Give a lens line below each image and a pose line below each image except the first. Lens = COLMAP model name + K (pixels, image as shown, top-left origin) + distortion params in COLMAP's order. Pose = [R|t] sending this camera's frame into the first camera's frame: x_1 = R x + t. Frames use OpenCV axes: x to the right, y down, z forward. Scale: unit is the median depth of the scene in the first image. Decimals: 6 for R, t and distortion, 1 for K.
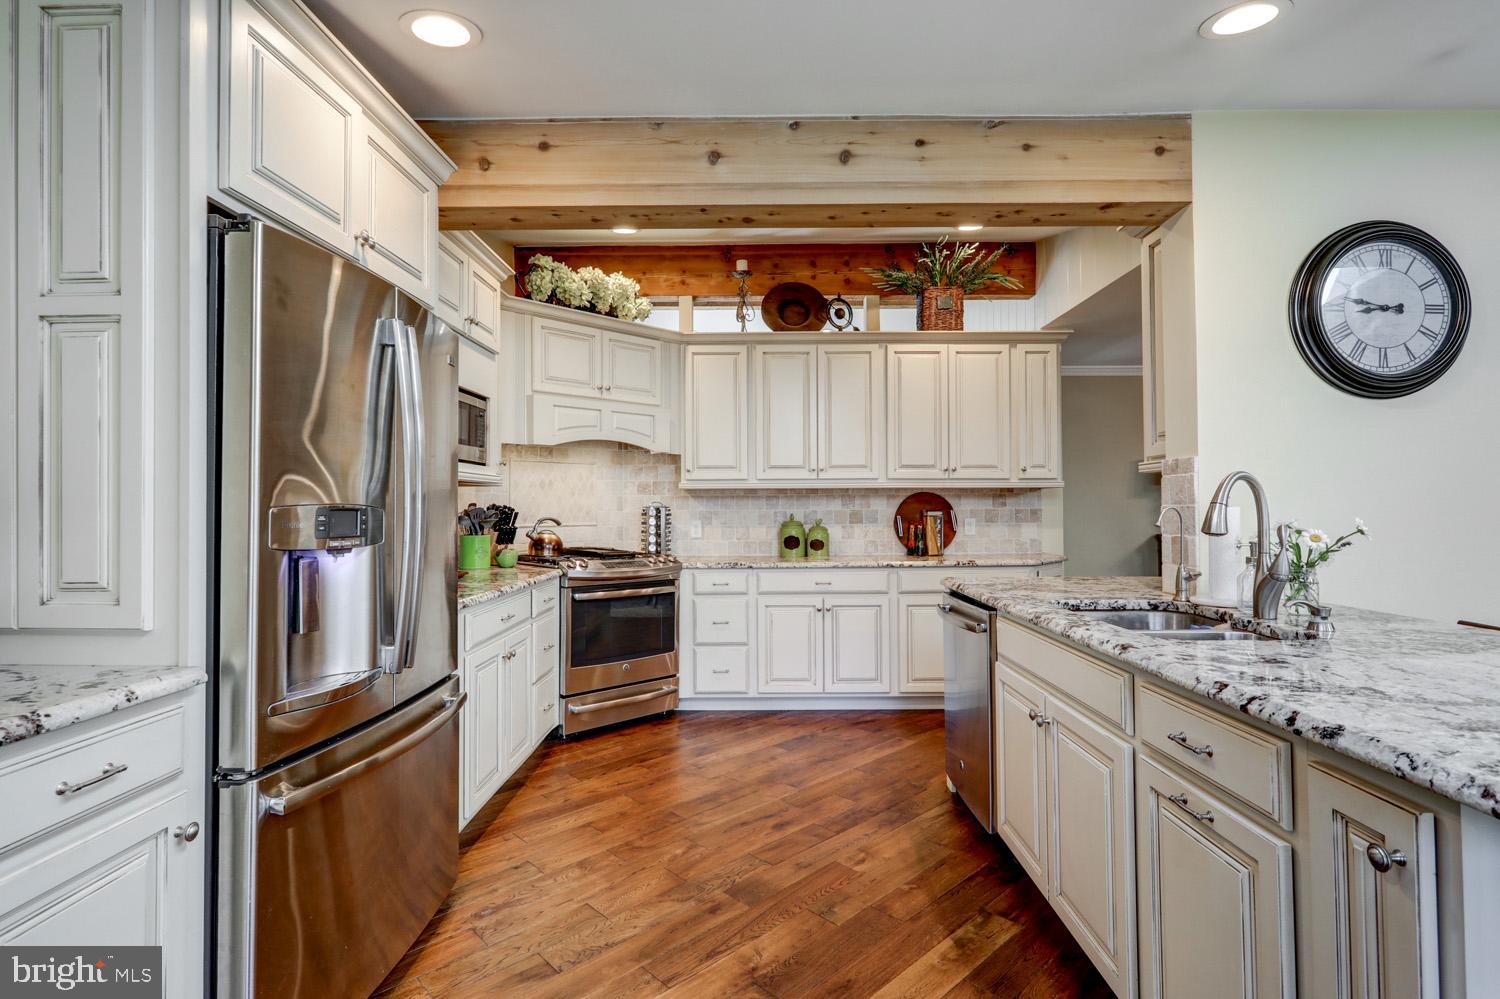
lens RADIAL K [[713.8, 0, 749.3], [0, 713.8, 497.7], [0, 0, 1]] dist [0.000040, 0.001615]
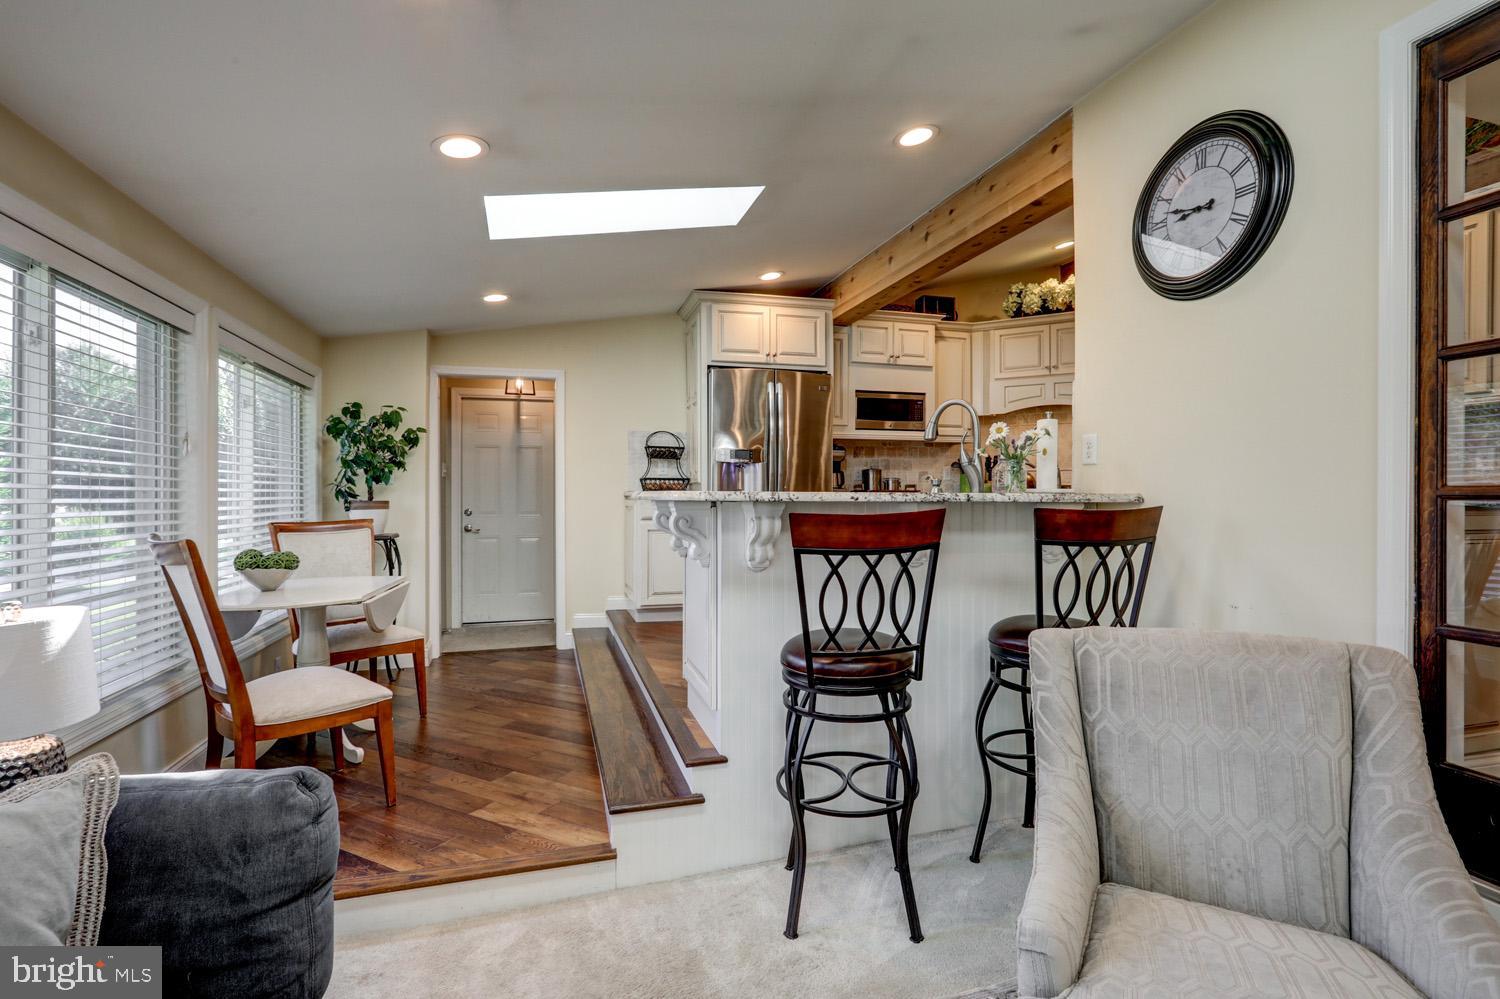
lens RADIAL K [[713.8, 0, 749.5], [0, 713.8, 495.4], [0, 0, 1]] dist [0.000040, 0.001615]
pose [[0.291549, 0.005483, -0.956540, 1.639345], [0.017068, 0.999795, 0.010933, 0.119306], [0.956403, -0.019513, 0.291396, 0.077034]]
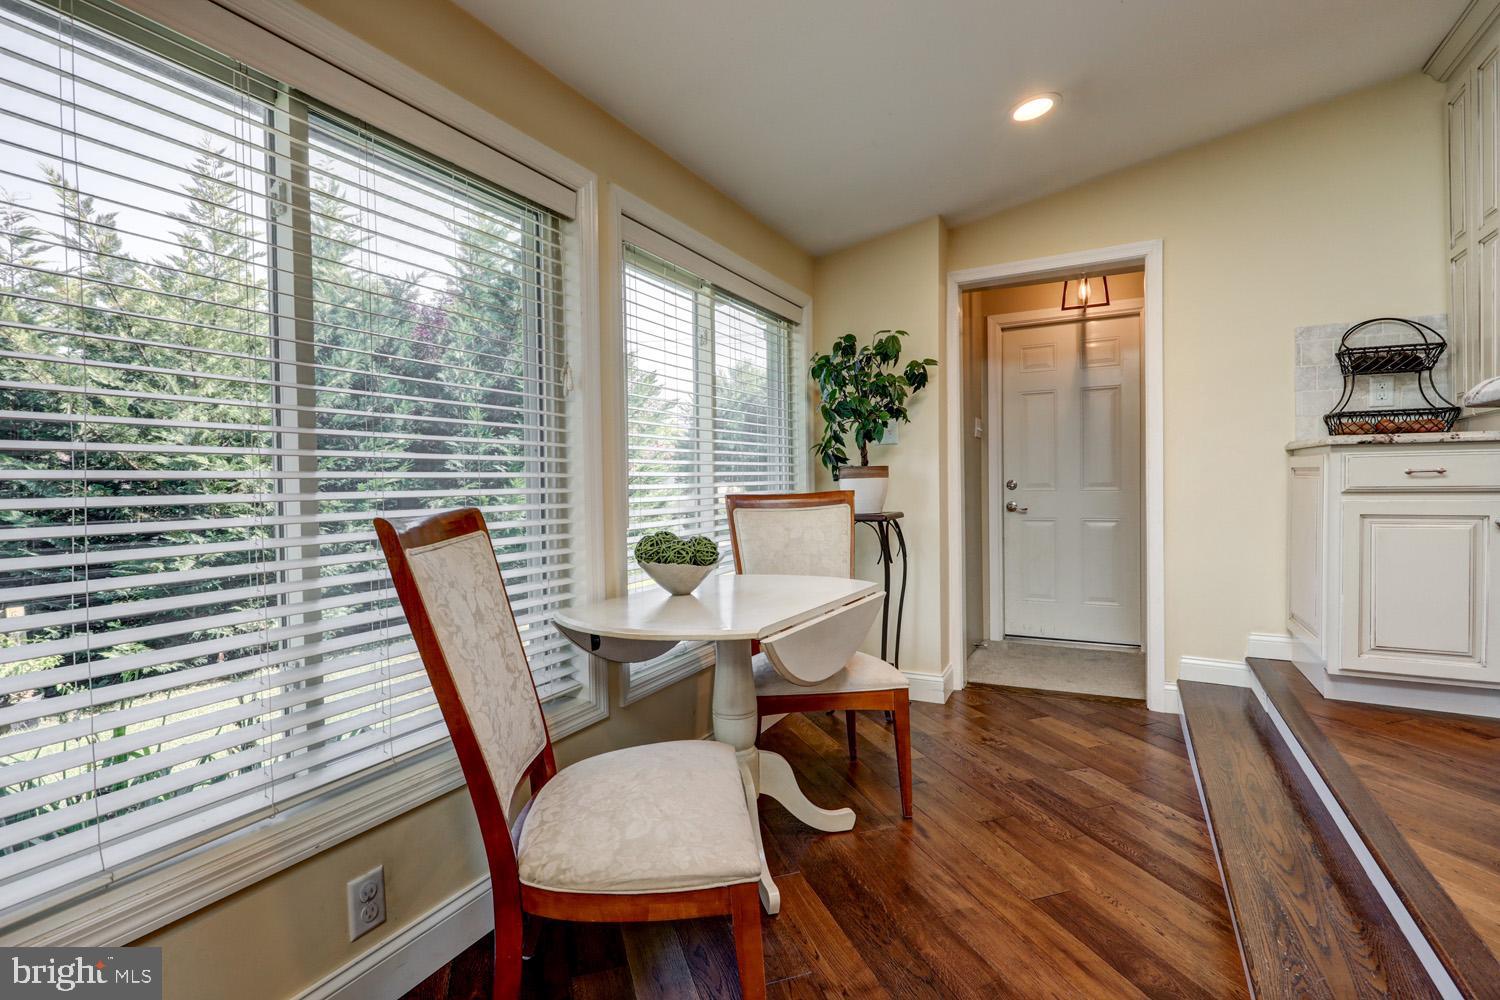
lens RADIAL K [[713.8, 0, 751.3], [0, 713.8, 500.8], [0, 0, 1]] dist [0.000040, 0.001615]
pose [[-0.447961, 0.040533, -0.893134, 0.938479], [0.036804, 0.998961, 0.026877, 0.154717], [0.893295, -0.020831, -0.448987, 0.085738]]
